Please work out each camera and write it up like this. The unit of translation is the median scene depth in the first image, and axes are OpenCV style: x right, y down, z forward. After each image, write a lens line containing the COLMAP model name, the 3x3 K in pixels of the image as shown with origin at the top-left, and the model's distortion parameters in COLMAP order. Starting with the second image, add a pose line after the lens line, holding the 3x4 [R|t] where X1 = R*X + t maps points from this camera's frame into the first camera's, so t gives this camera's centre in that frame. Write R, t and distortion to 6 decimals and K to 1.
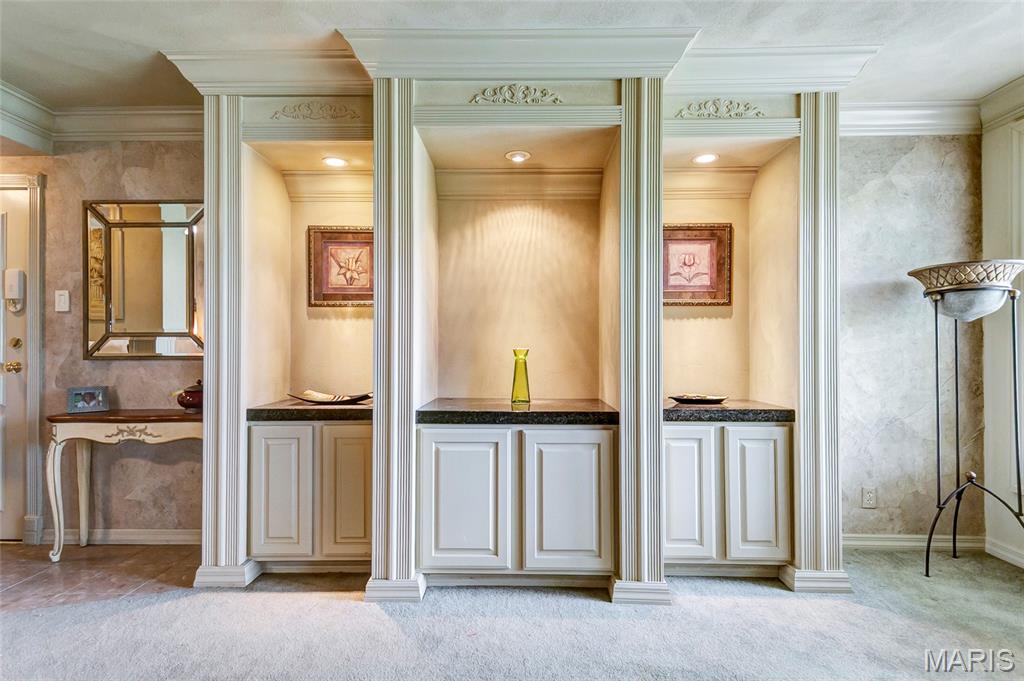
lens RADIAL K [[531.2, 0, 505.6], [0, 531.2, 344.8], [0, 0, 1]] dist [0.012306, -0.000870]
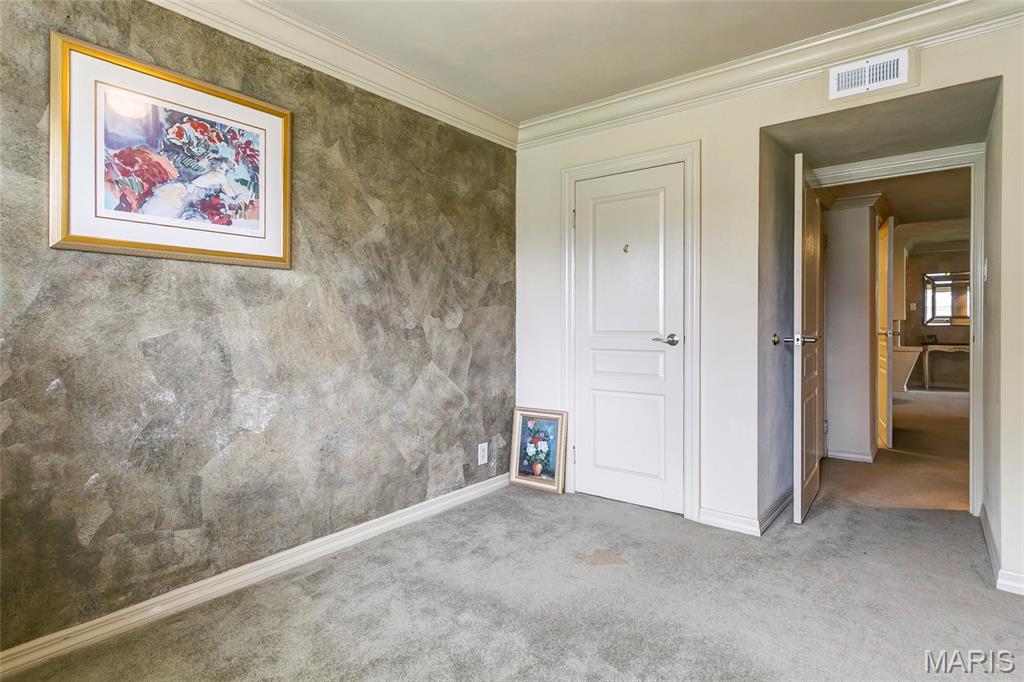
lens RADIAL K [[543.8, 0, 510.6], [0, 543.8, 324.2], [0, 0, 1]] dist [0.001473, 0.000254]
pose [[0.794852, -0.003242, -0.606794, -0.775727], [0.006008, 0.999979, 0.002527, -0.003719], [0.606773, -0.005654, 0.794855, -2.870555]]
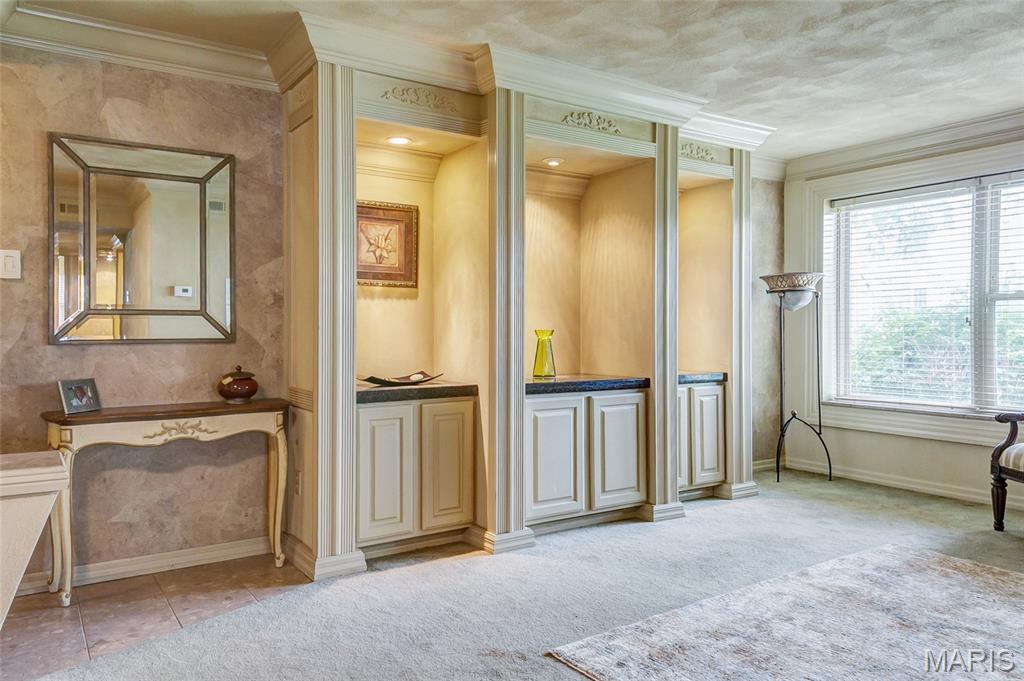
lens RADIAL K [[722.8, 0, 508.6], [0, 722.8, 331.8], [0, 0, 1]] dist [0.030901, -0.000439]
pose [[0.825648, -0.002279, 0.564181, -0.835633], [-0.001461, 0.999980, 0.006178, 0.002675], [-0.564184, -0.005925, 0.825628, -0.207766]]
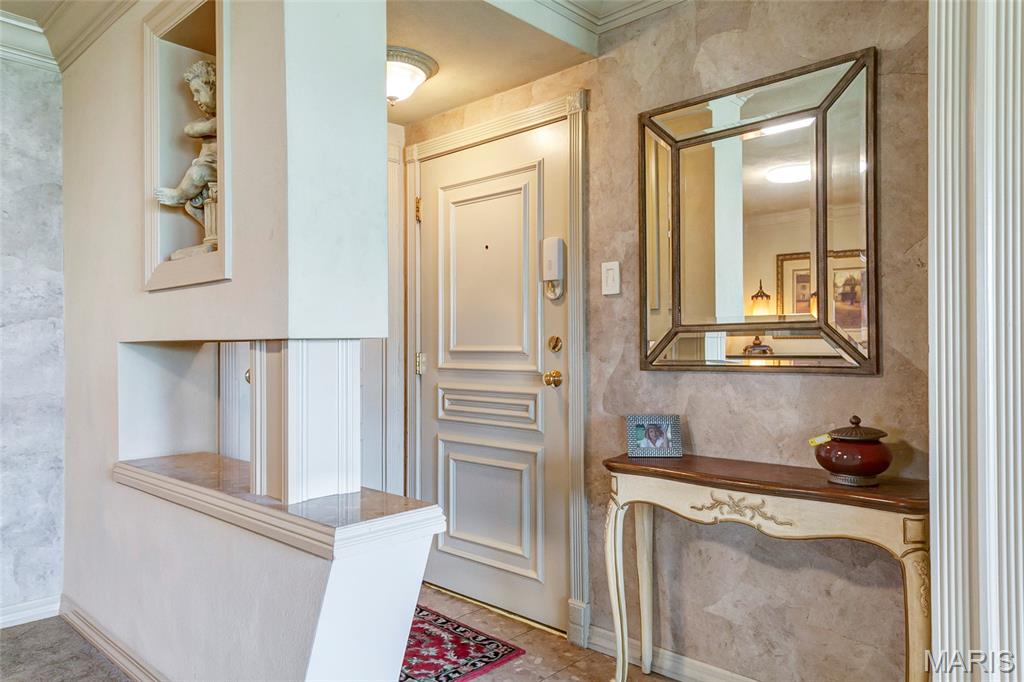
lens RADIAL K [[700.0, 0, 492.2], [0, 700.0, 343.6], [0, 0, 1]] dist [0.031073, -0.004326]
pose [[0.731888, -0.008714, -0.681370, -0.359523], [0.008593, 0.999957, -0.003559, -0.001252], [0.681371, -0.003250, 0.731931, 0.284992]]
